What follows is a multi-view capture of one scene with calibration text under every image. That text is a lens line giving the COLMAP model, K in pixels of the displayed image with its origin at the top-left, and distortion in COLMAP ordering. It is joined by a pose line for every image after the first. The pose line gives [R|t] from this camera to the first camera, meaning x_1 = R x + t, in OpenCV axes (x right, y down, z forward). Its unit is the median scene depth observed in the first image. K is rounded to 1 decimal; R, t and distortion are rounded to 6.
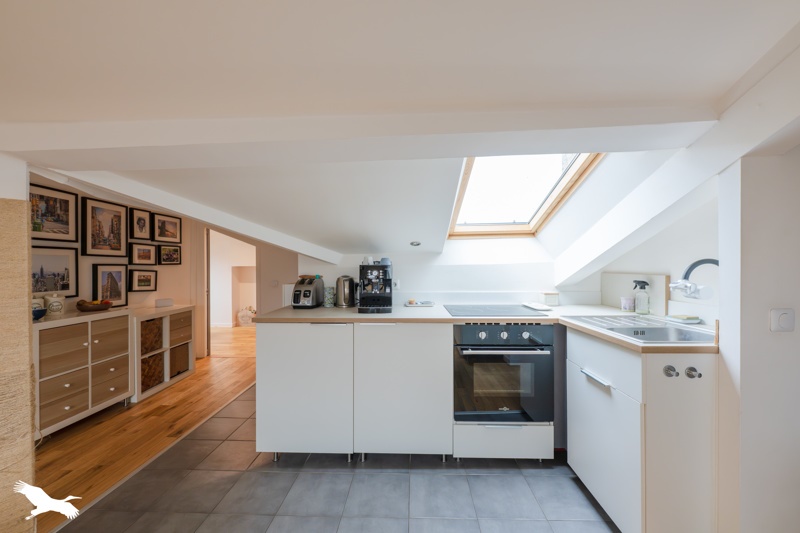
lens RADIAL K [[323.1, 0, 398.3], [0, 323.1, 266.5], [0, 0, 1]] dist [0.000829, -0.000178]
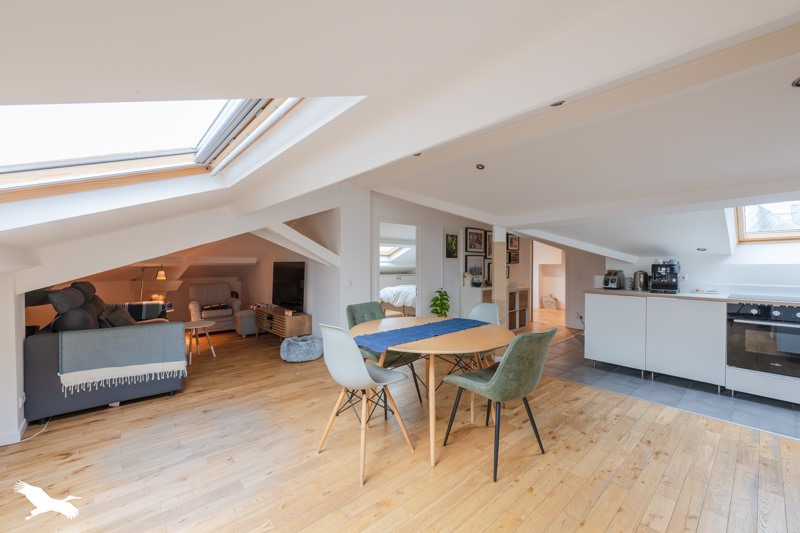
lens RADIAL K [[323.1, 0, 395.2], [0, 323.1, 264.6], [0, 0, 1]] dist [0.000829, -0.000178]
pose [[0.685901, 0.005202, -0.727677, 0.166955], [-0.002589, 0.999986, 0.004709, -0.005936], [0.727691, -0.001346, 0.685904, -0.987846]]
